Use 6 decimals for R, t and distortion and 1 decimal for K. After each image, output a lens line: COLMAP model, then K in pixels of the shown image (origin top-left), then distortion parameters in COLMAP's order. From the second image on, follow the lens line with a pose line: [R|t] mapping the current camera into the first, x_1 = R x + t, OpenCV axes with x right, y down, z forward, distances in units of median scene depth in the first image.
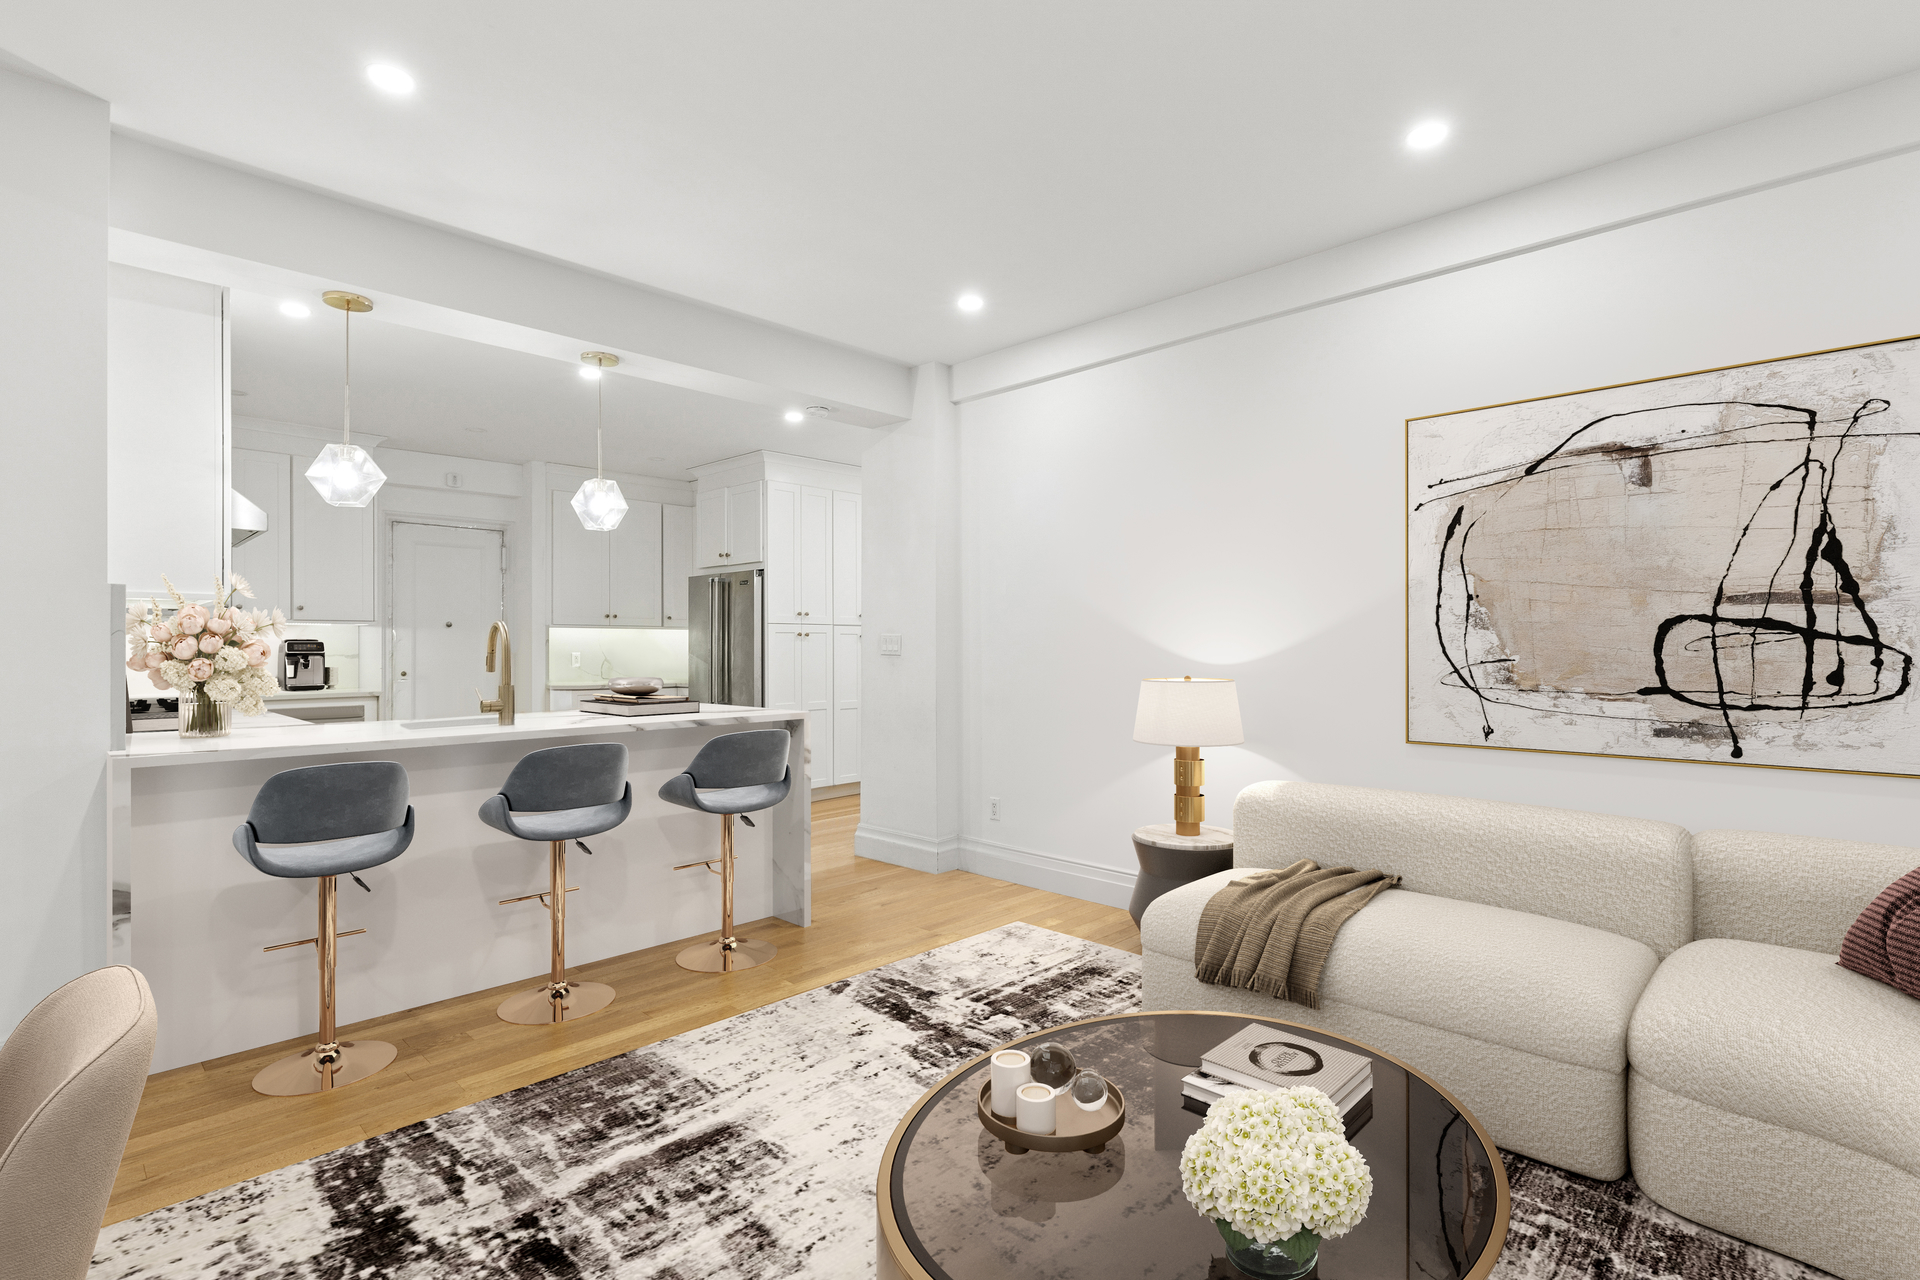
lens RADIAL K [[935.8, 0, 956.5], [0, 935.8, 643.7], [0, 0, 1]] dist [0.000884, 0.000042]
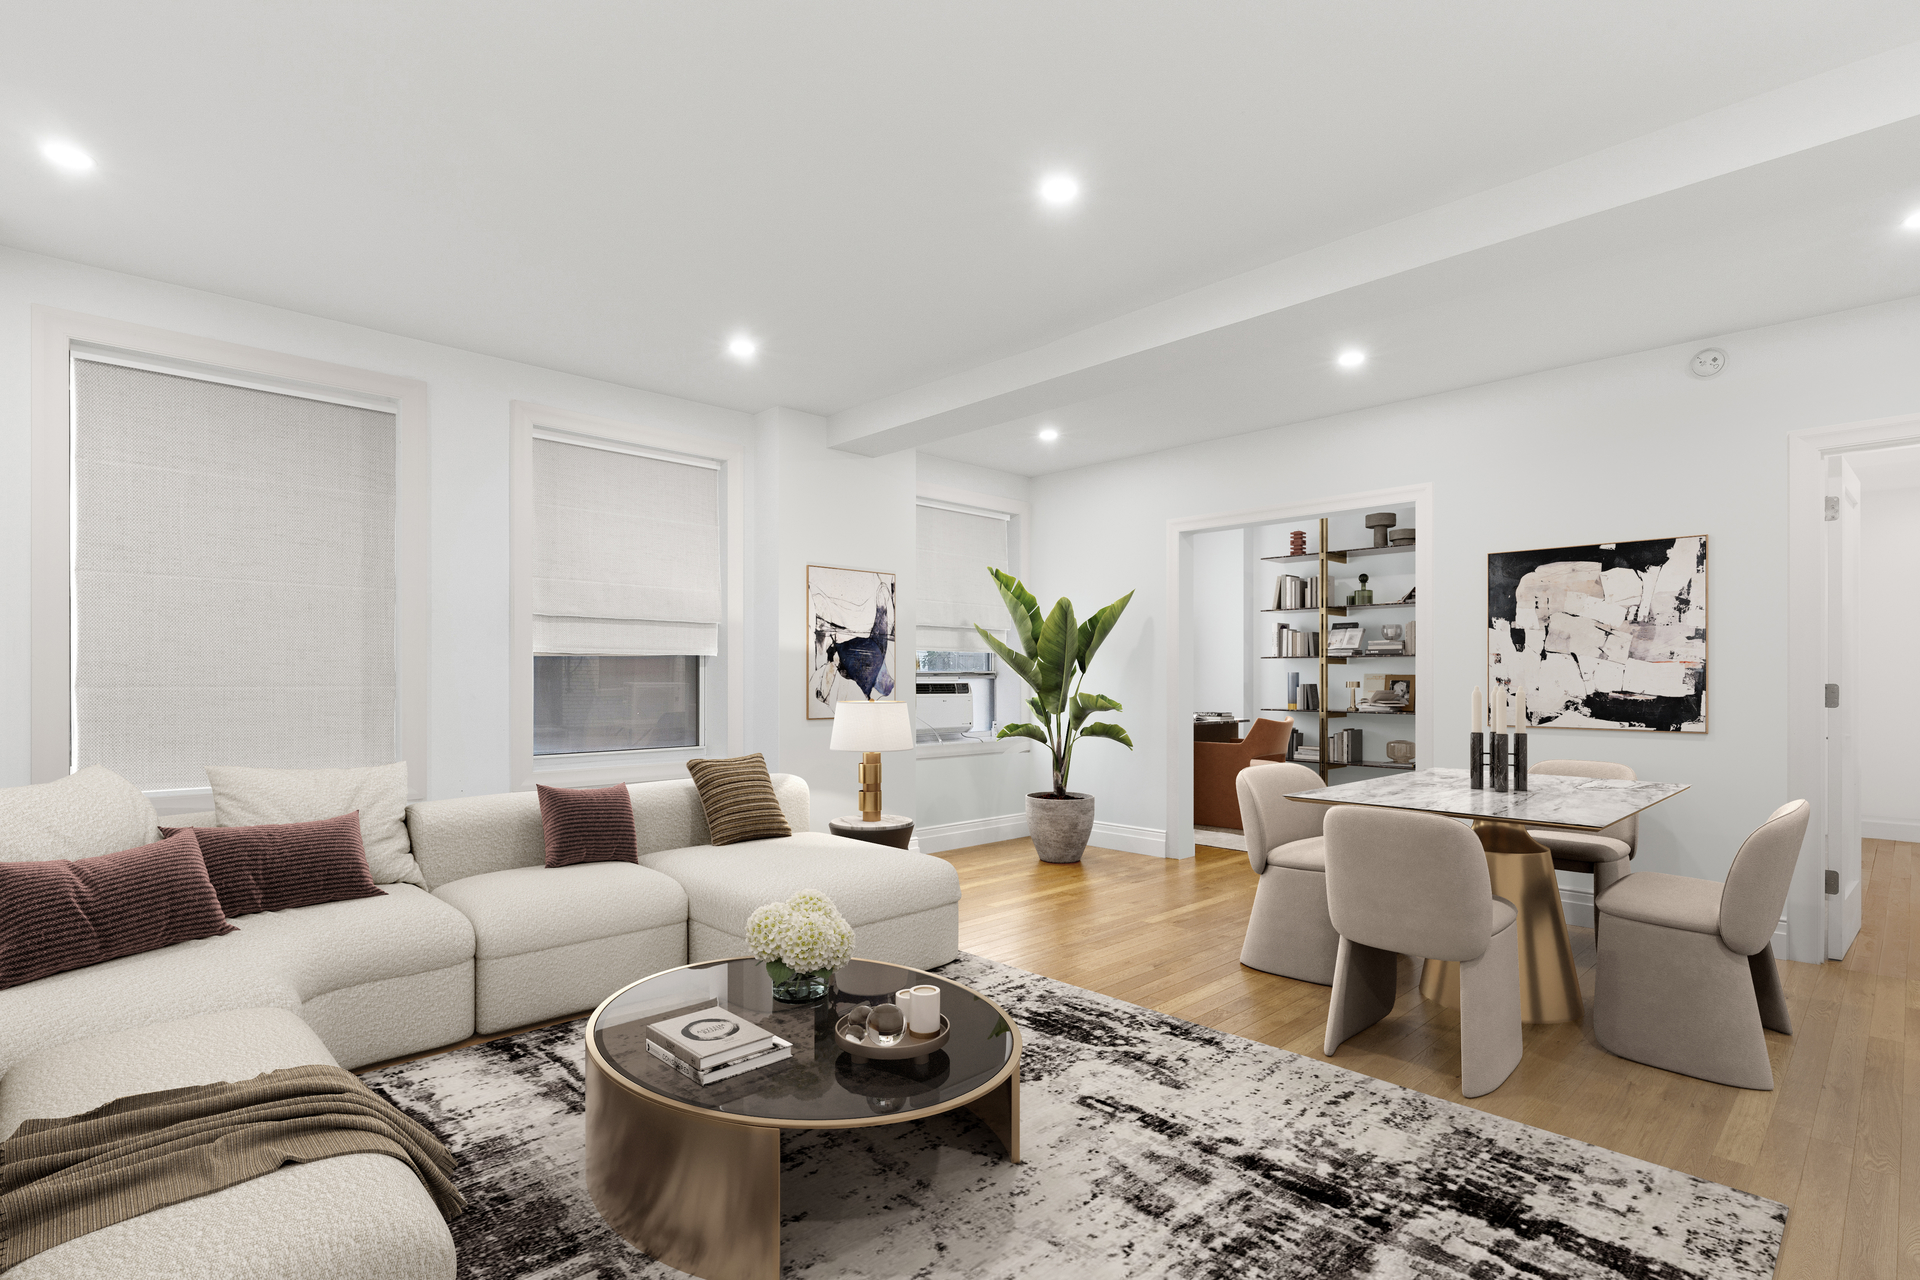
lens RADIAL K [[935.8, 0, 952.5], [0, 935.8, 653.9], [0, 0, 1]] dist [0.000884, 0.000042]
pose [[-0.999615, 0.001776, 0.027674, -0.015941], [0.001257, 0.999824, -0.018737, 0.002836], [-0.027703, -0.018695, -0.999441, 2.079215]]
